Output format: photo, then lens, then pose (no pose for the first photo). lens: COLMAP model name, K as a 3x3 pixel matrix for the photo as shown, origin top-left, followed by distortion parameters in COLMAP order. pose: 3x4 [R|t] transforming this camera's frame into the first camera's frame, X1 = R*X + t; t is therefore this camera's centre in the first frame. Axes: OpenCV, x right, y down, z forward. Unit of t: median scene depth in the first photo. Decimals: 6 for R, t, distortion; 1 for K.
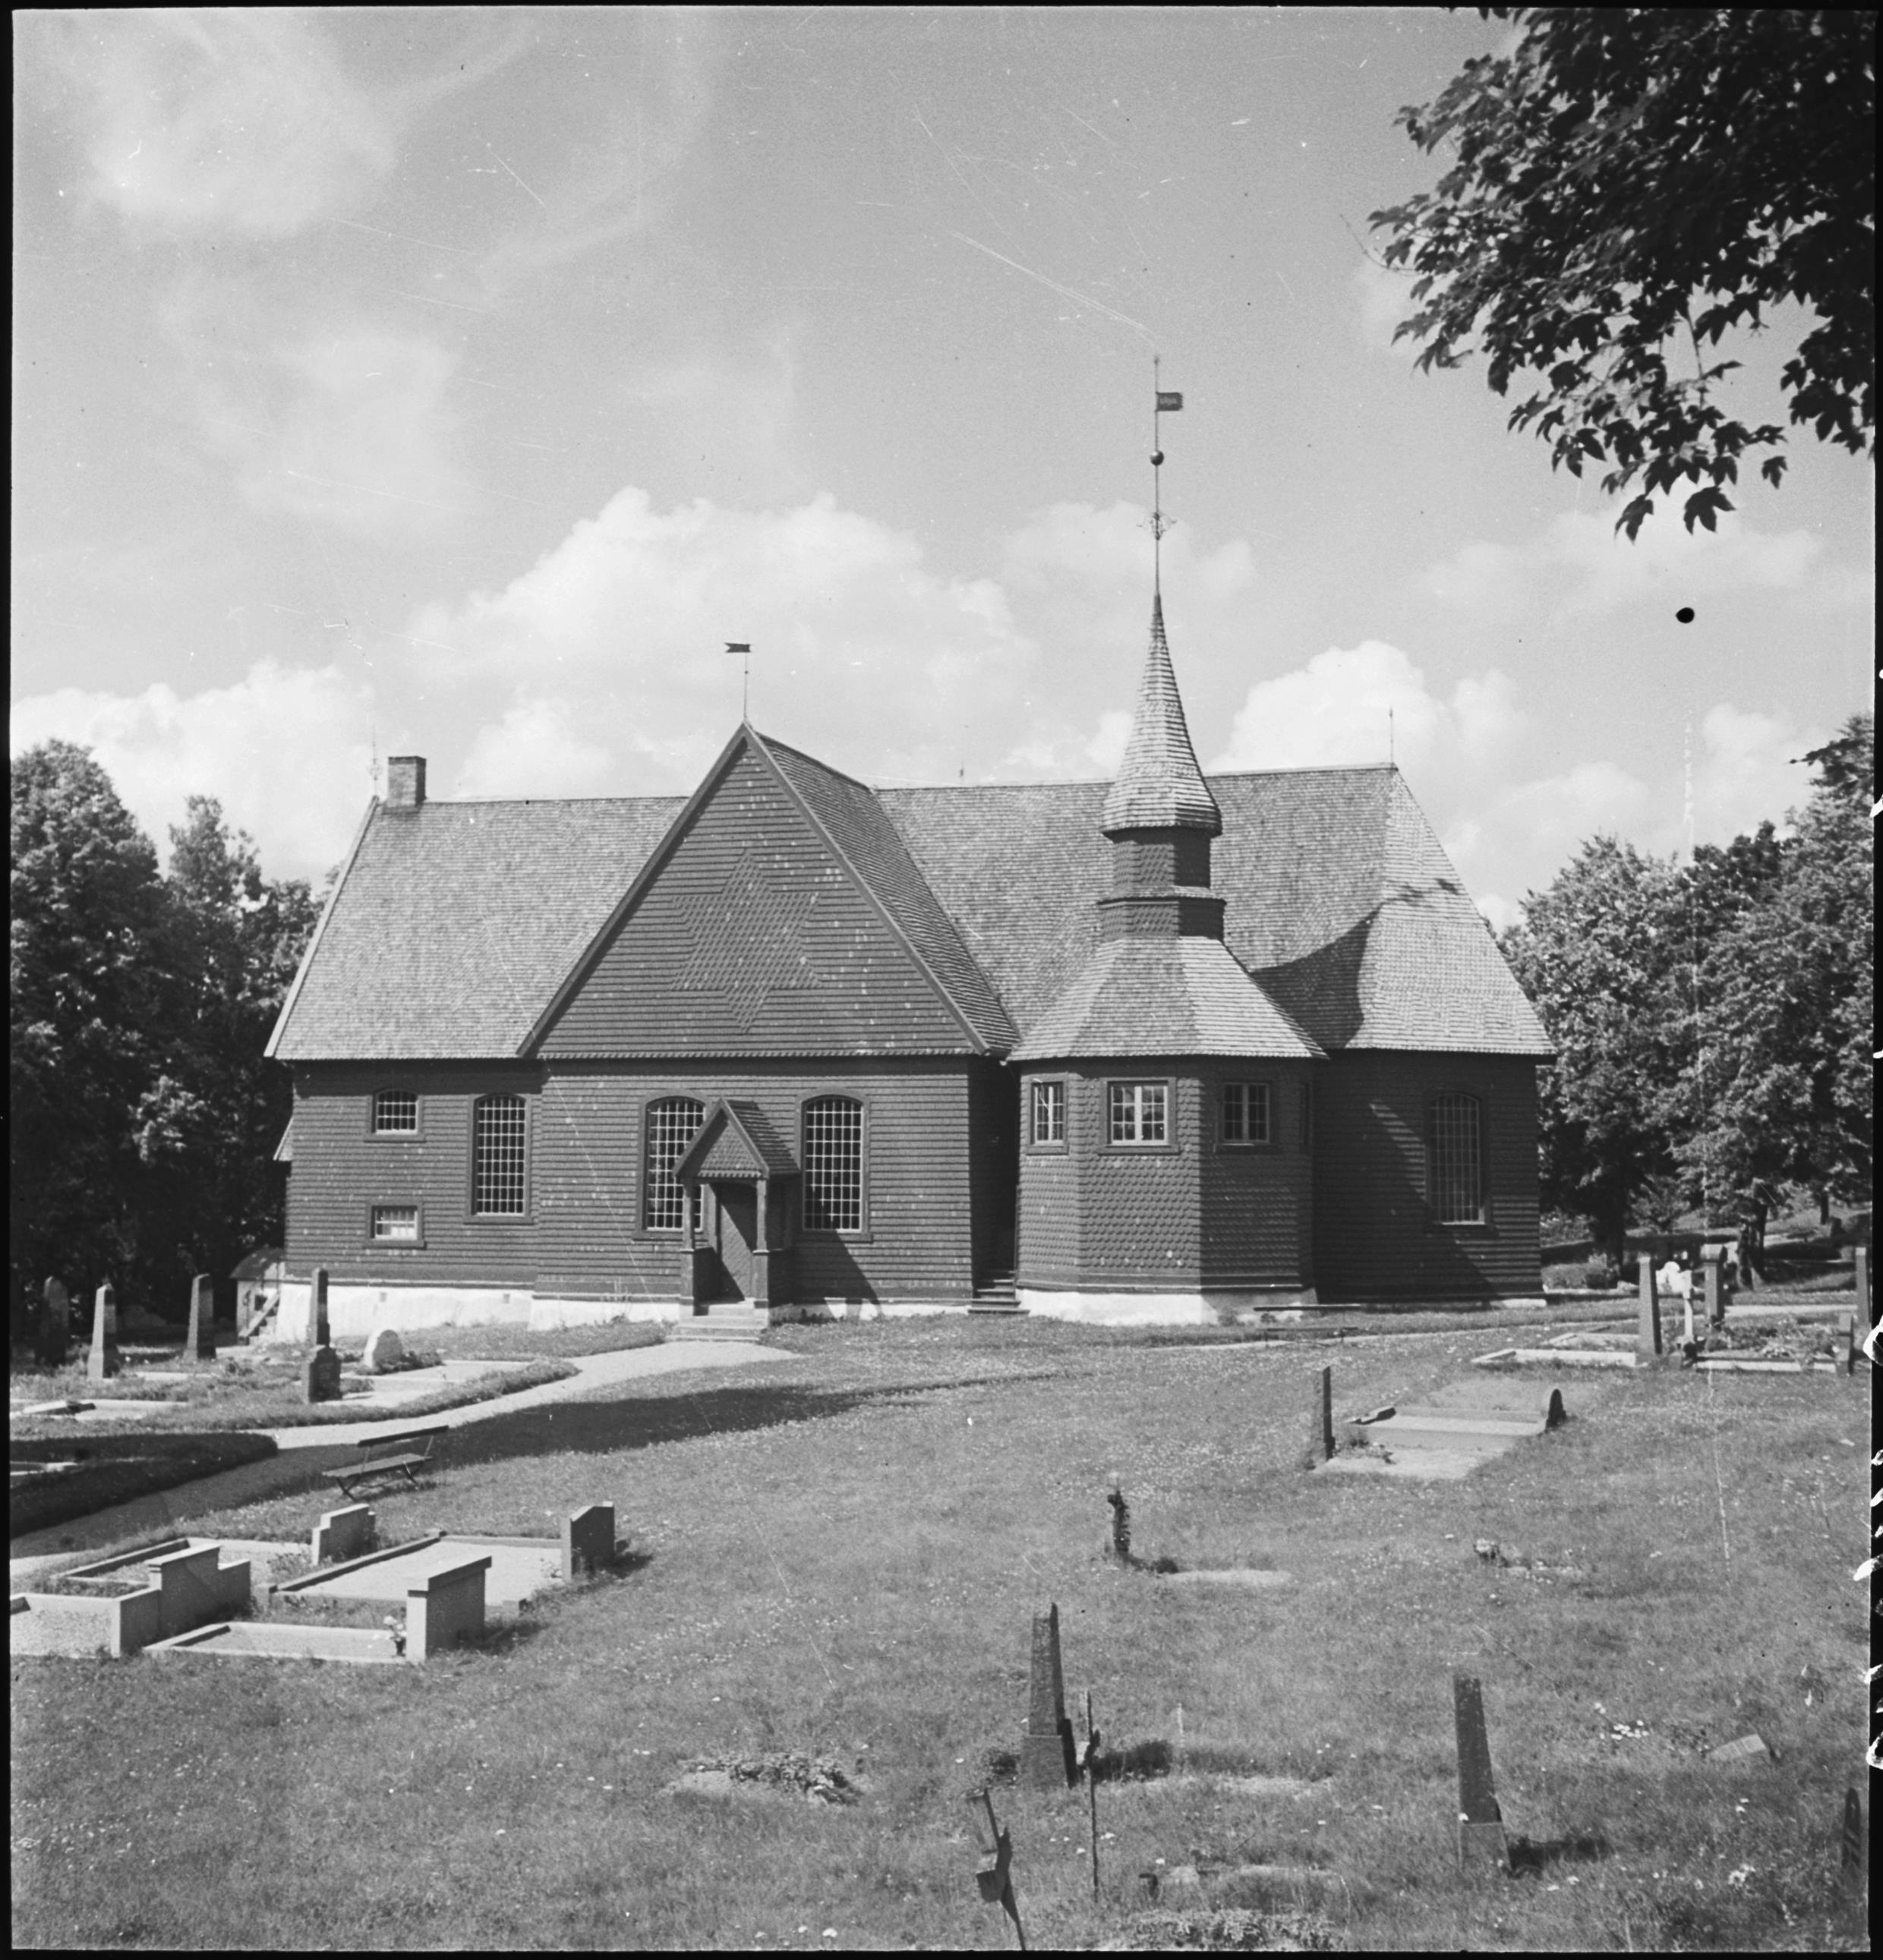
lens RADIAL K [[2286.0, 0, 939.8], [0, 2286.0, 1049.9], [0, 0, 1]] dist [-0.016116, -0.018413]
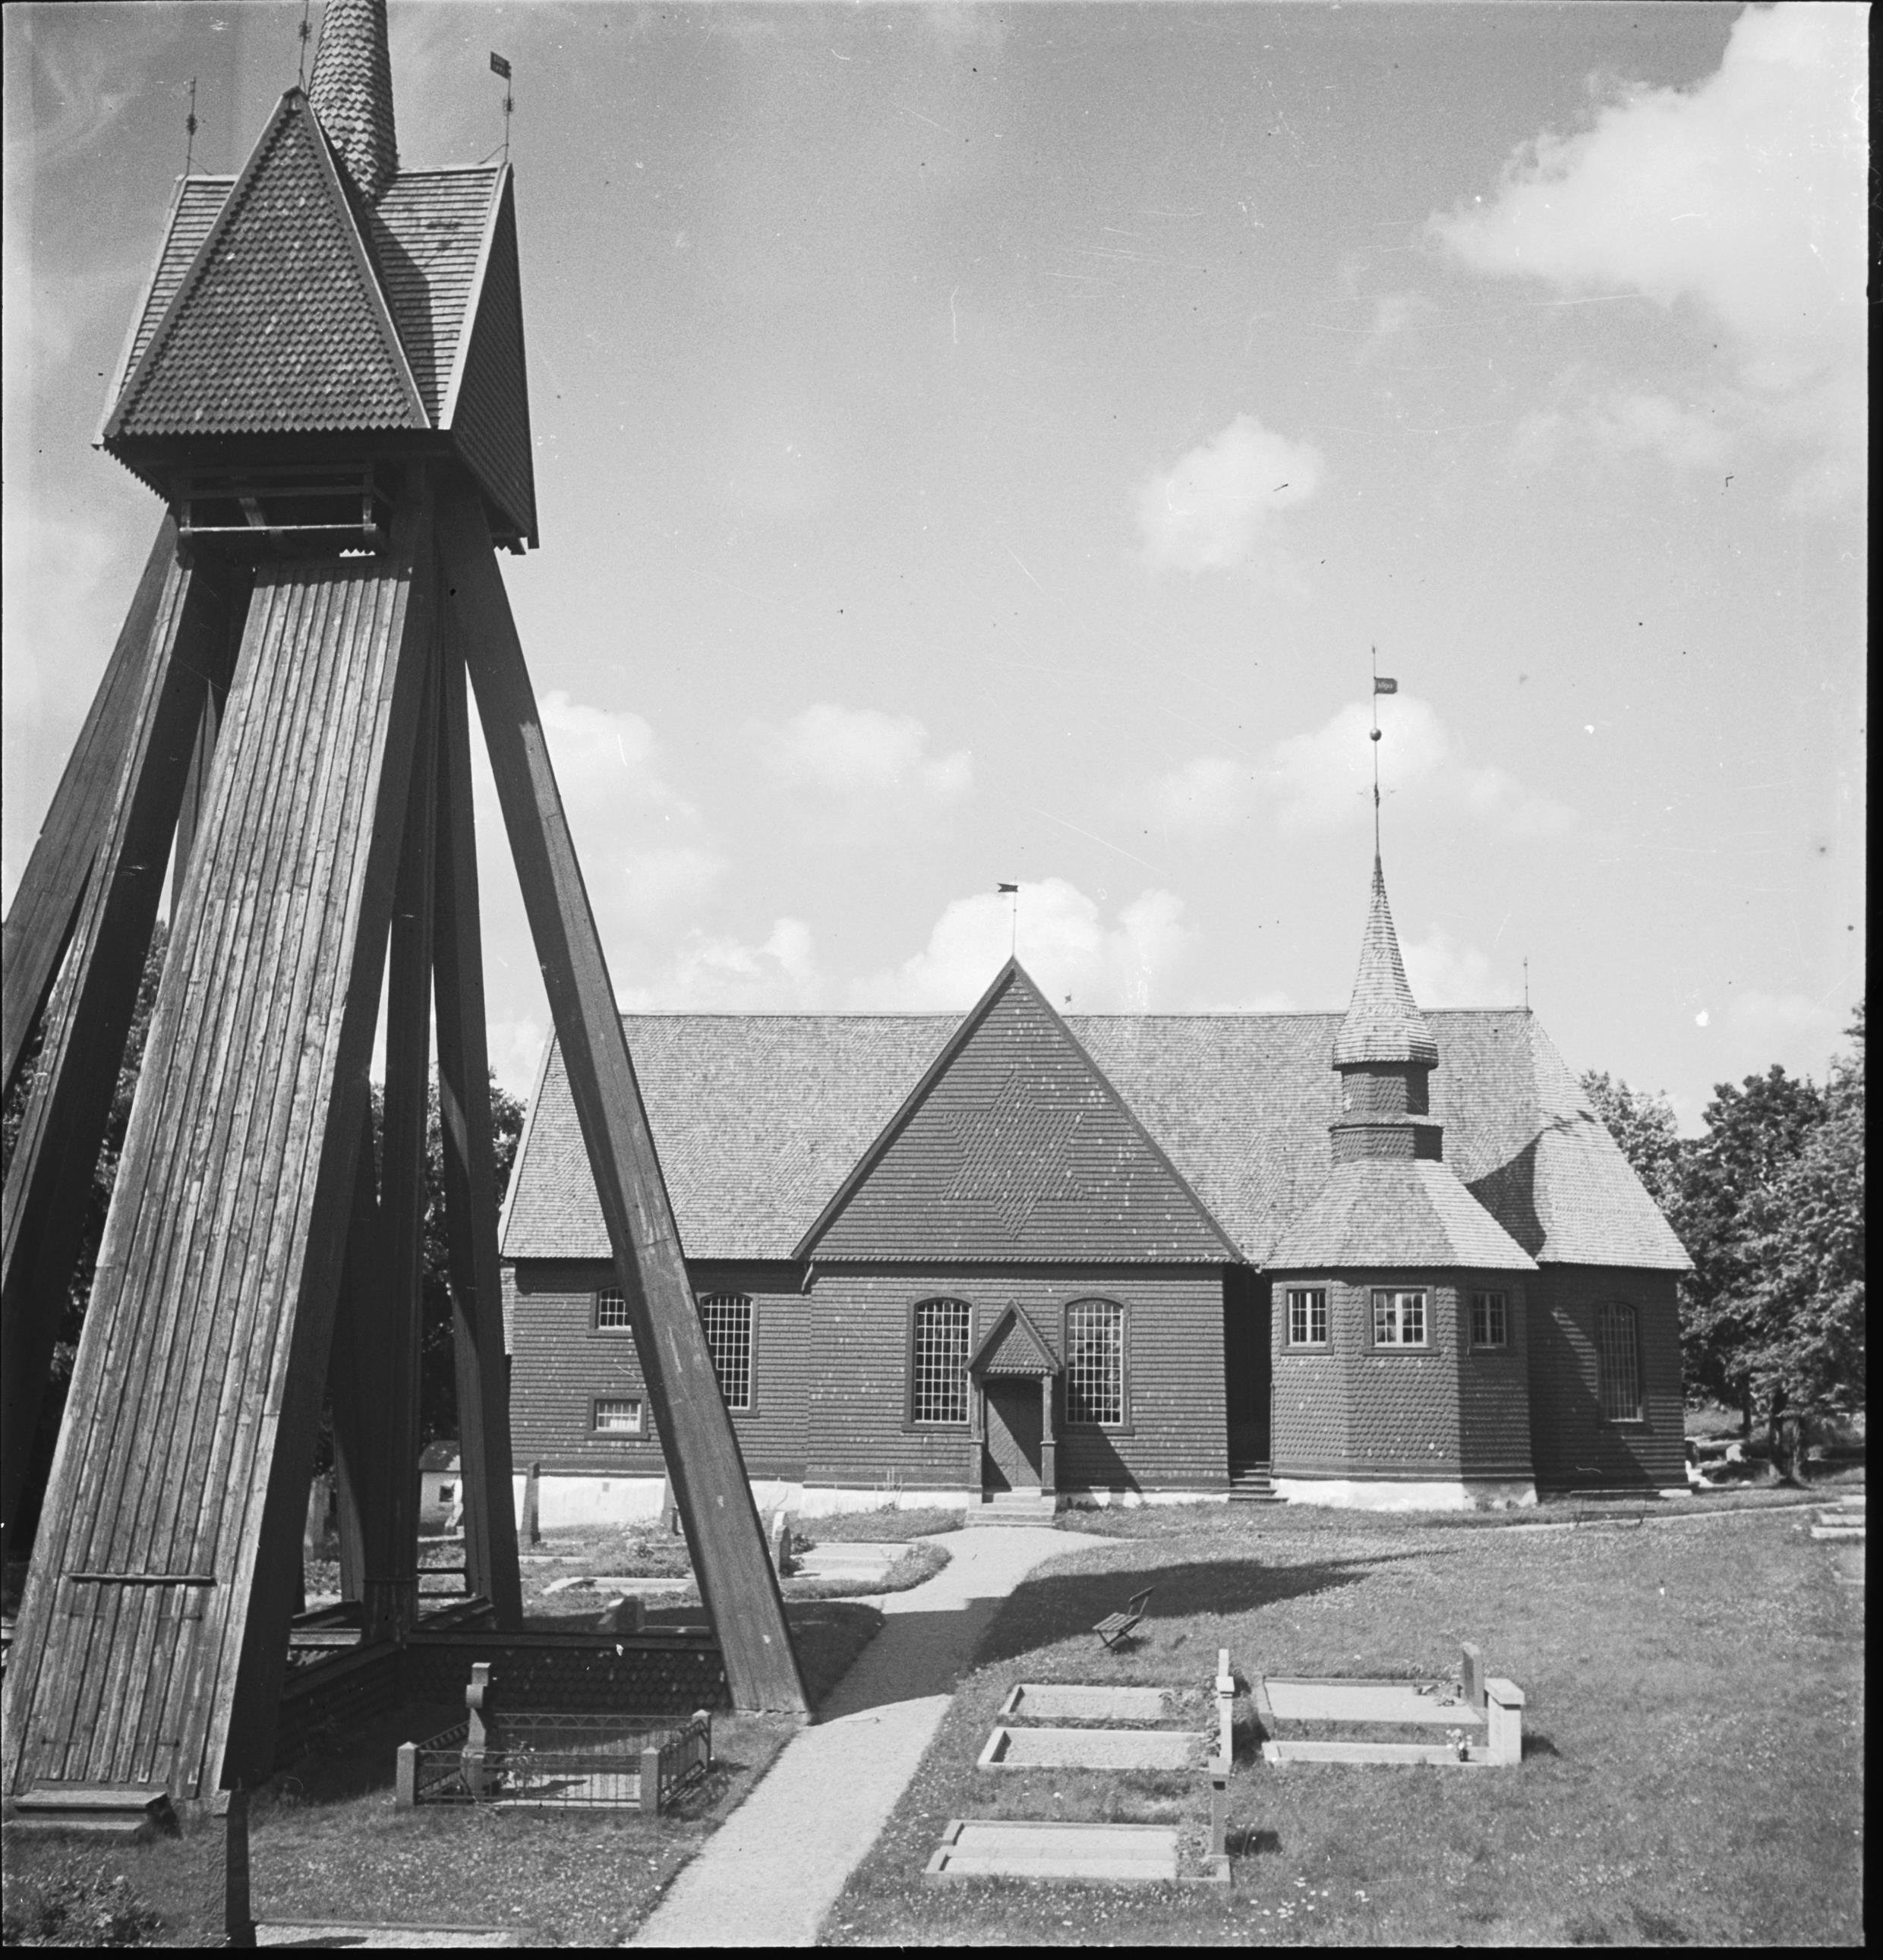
lens RADIAL K [[2286.0, 0, 939.8], [0, 2286.0, 1049.9], [0, 0, 1]] dist [-0.016116, -0.018413]
pose [[0.991581, 0.026707, 0.126702, -0.263161], [-0.015335, 0.995833, -0.089894, 0.000943], [-0.128575, 0.087194, 0.987859, -0.076728]]
